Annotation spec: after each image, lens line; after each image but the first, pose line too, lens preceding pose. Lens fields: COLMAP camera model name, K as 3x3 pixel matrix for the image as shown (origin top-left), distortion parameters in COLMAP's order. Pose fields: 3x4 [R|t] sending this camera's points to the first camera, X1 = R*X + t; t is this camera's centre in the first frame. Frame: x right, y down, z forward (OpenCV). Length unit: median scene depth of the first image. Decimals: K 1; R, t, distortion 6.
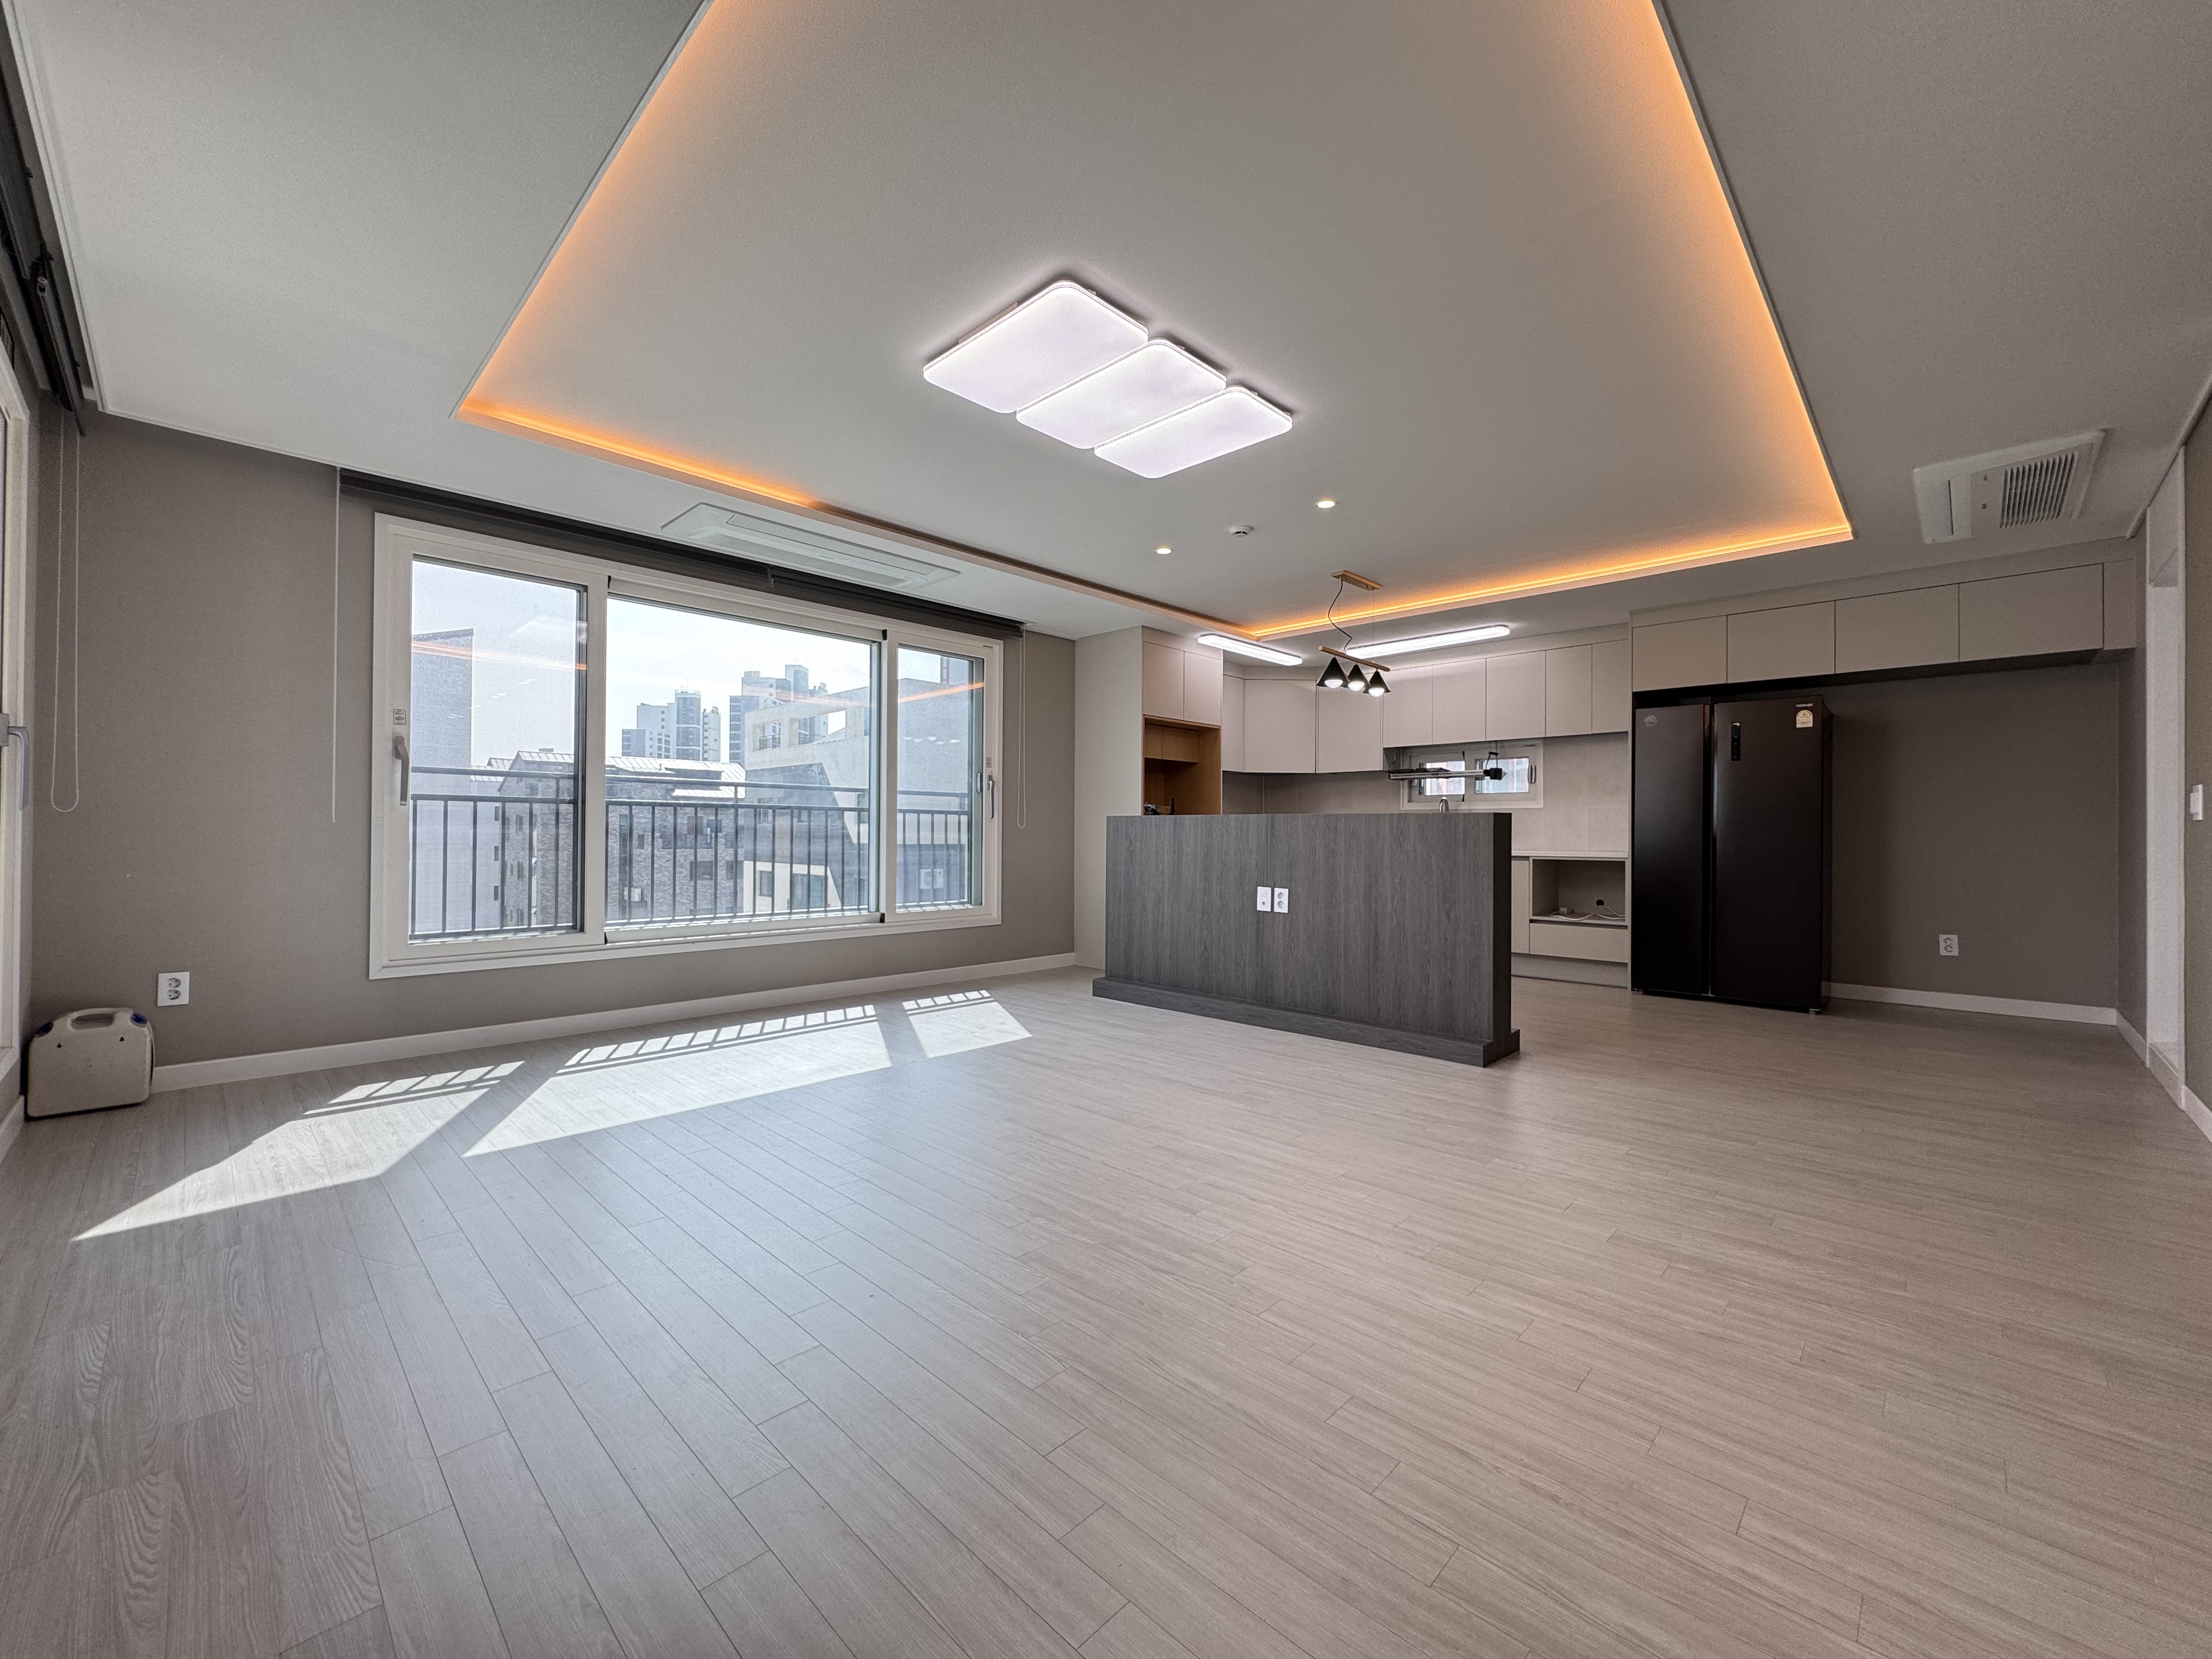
lens RADIAL K [[884.4, 0, 1106.0], [0, 884.4, 832.0], [0, 0, 1]] dist [-0.004584, 0.000207]
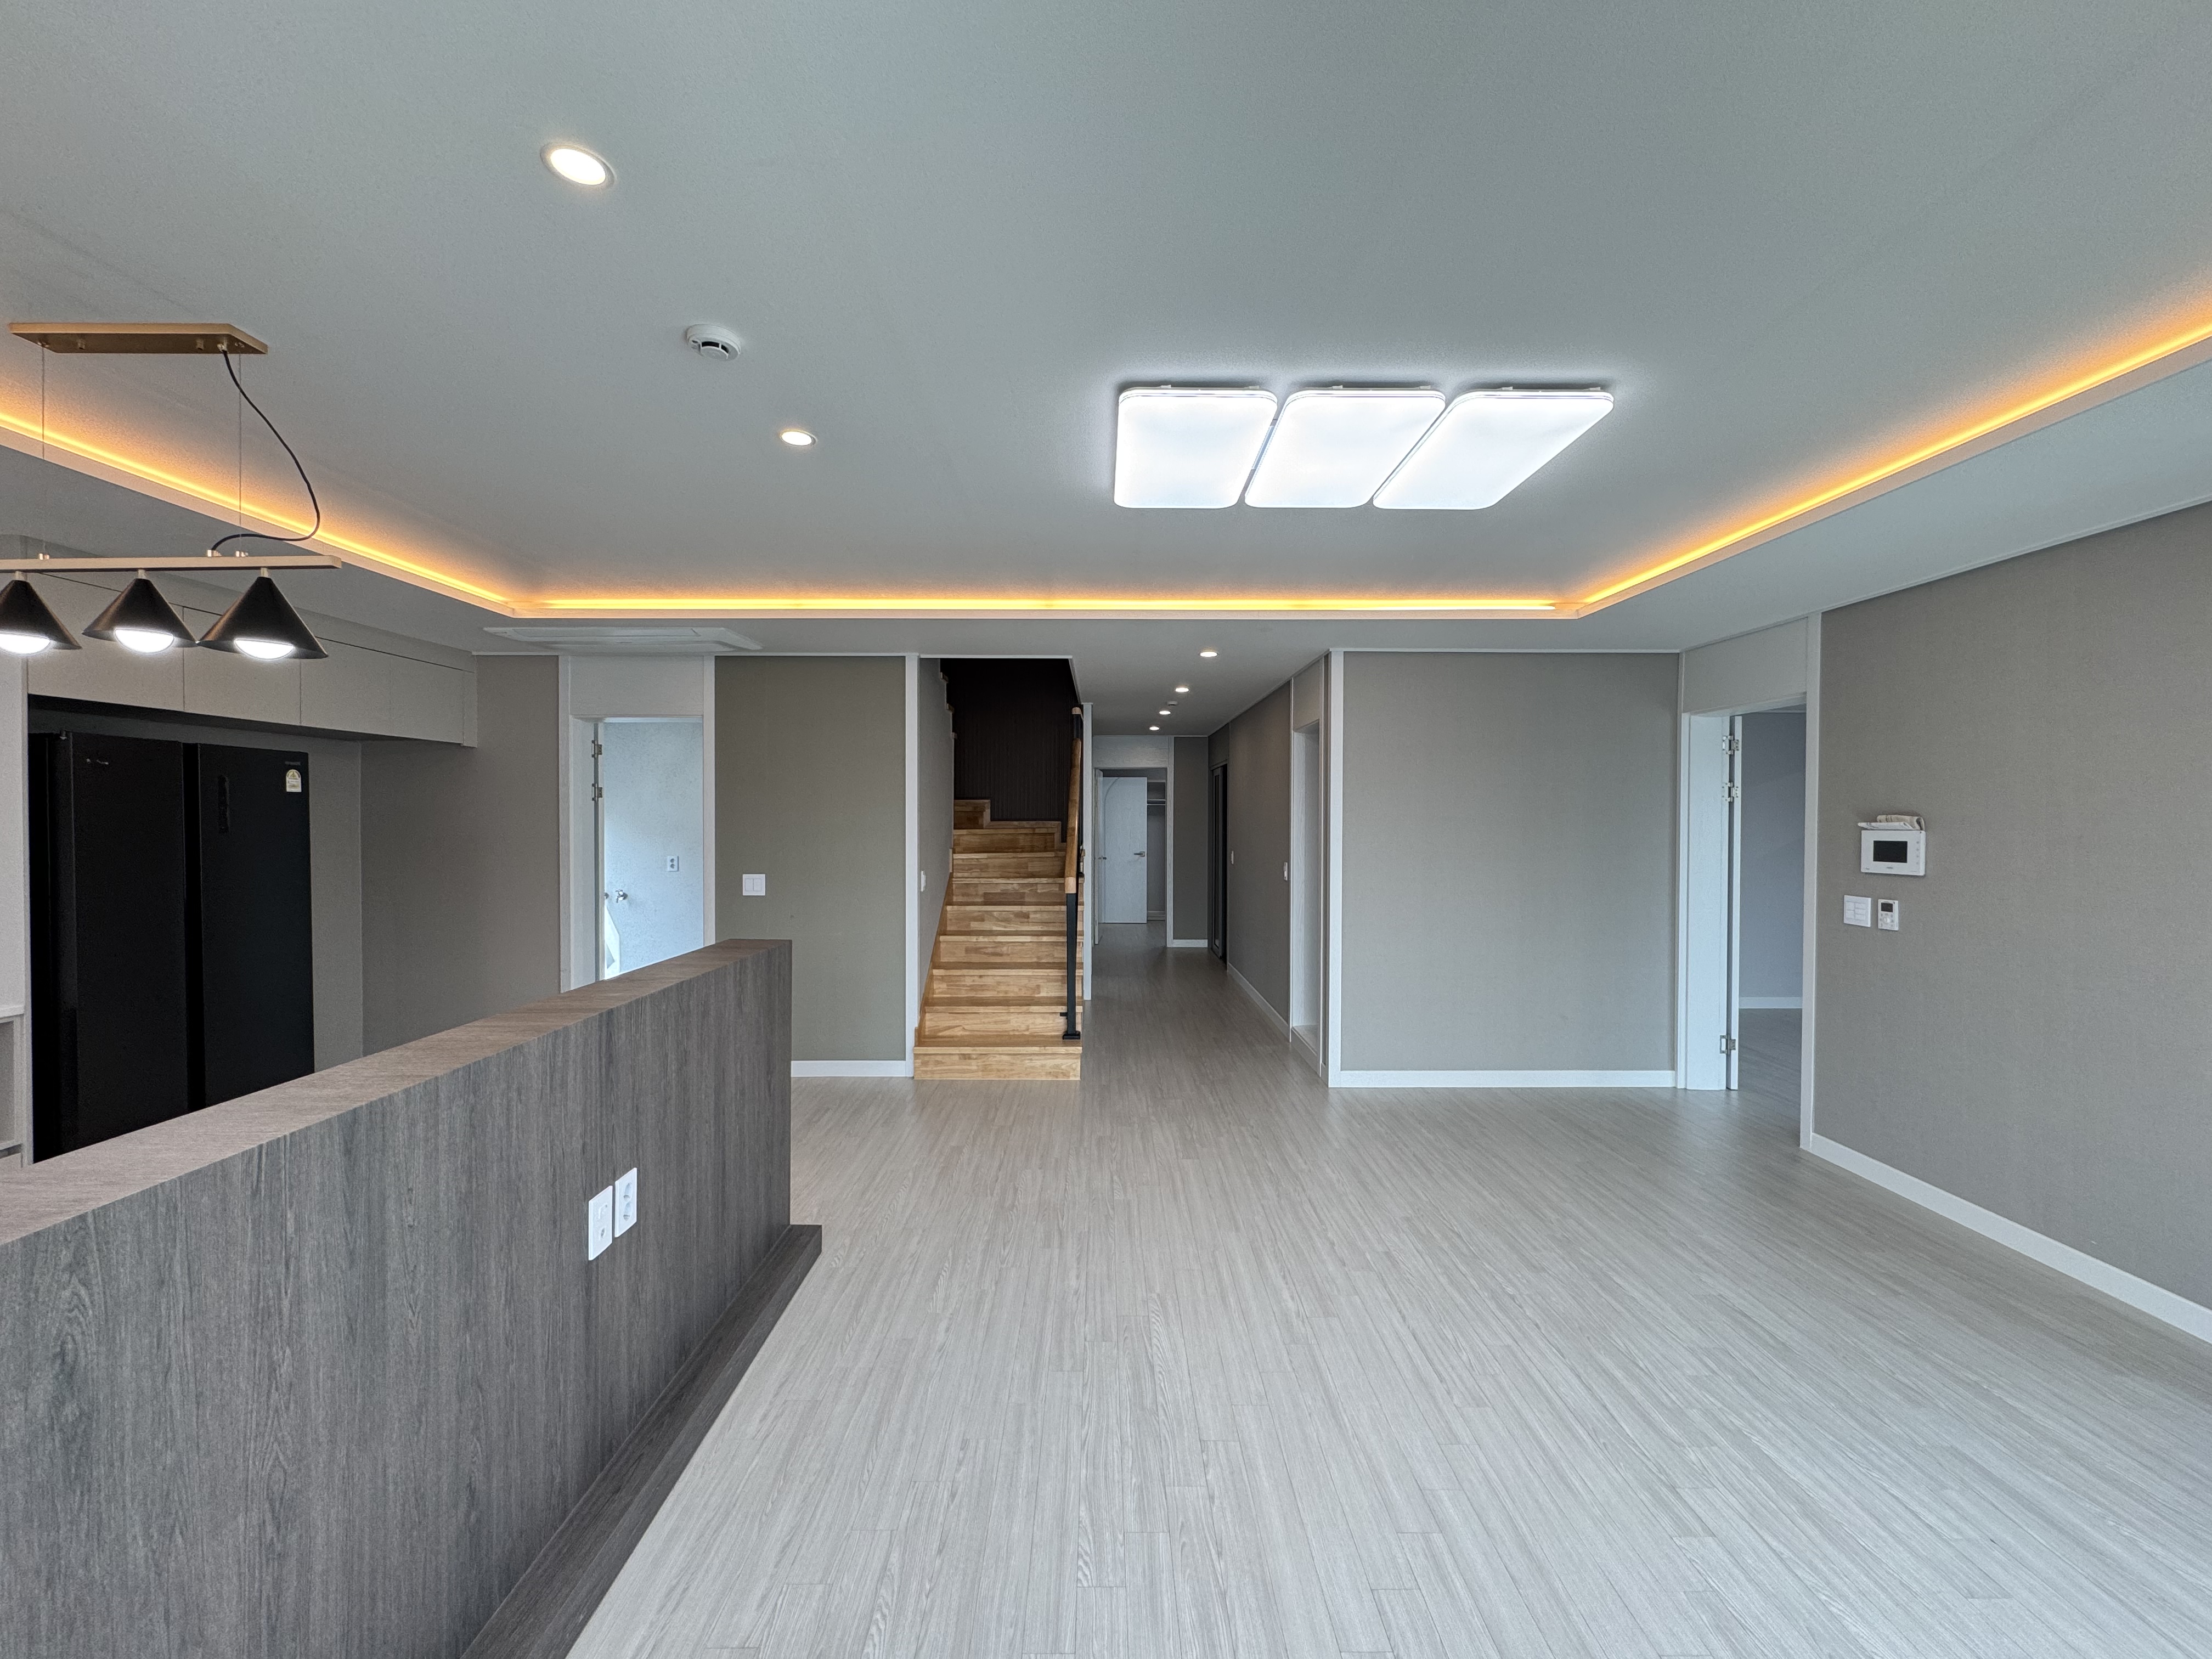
lens RADIAL K [[884.4, 0, 1109.4], [0, 884.4, 824.7], [0, 0, 1]] dist [-0.004584, 0.000207]
pose [[-0.703496, -0.016049, 0.710518, -0.258674], [-0.008151, 0.999861, 0.014515, -0.109502], [-0.710652, 0.004420, -0.703529, 1.068329]]
